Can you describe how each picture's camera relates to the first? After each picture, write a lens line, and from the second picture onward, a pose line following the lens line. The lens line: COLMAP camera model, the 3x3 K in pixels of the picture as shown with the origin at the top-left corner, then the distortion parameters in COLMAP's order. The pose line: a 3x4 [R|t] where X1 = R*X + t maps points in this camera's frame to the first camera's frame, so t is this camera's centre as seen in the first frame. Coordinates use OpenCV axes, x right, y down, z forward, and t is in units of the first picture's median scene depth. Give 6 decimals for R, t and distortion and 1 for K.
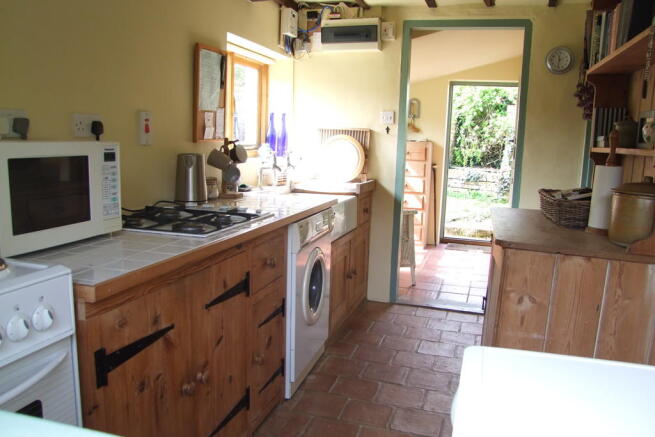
lens RADIAL K [[549.3, 0, 327.8], [0, 549.3, 219.7], [0, 0, 1]] dist [-0.046252, 0.022471]
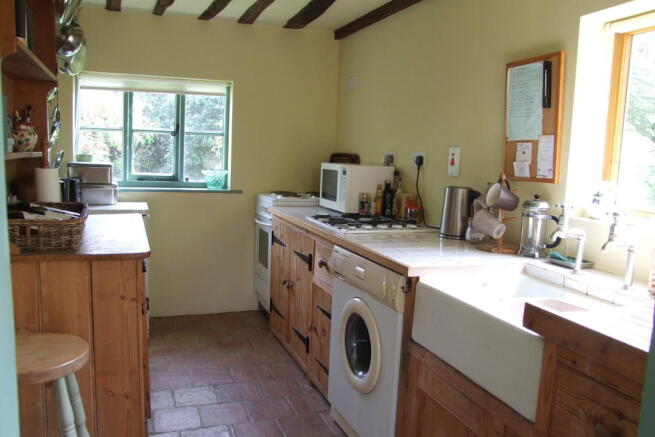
lens RADIAL K [[549.3, 0, 327.1], [0, 549.3, 214.6], [0, 0, 1]] dist [-0.046252, 0.022471]
pose [[-0.805786, 0.011021, -0.592105, 0.463780], [-0.147482, 0.964592, 0.218659, -0.224873], [0.573549, 0.263517, -0.775629, 1.459576]]
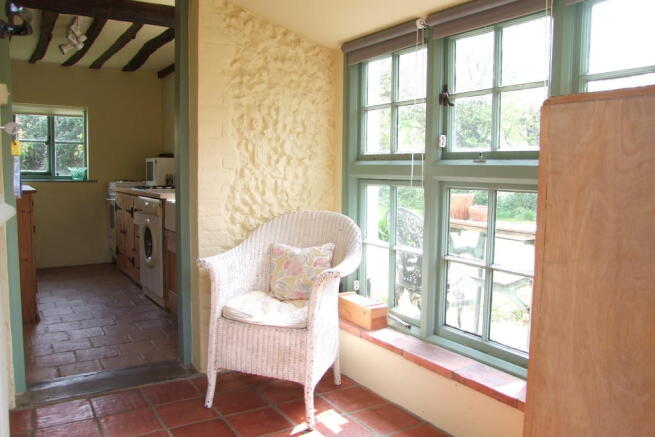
lens RADIAL K [[549.3, 0, 326.7], [0, 549.3, 223.8], [0, 0, 1]] dist [-0.046252, 0.022471]
pose [[-0.679490, 0.035210, -0.732839, 0.795577], [-0.138970, 0.974589, 0.175678, -0.278597], [0.720403, 0.221214, -0.657331, 2.418693]]
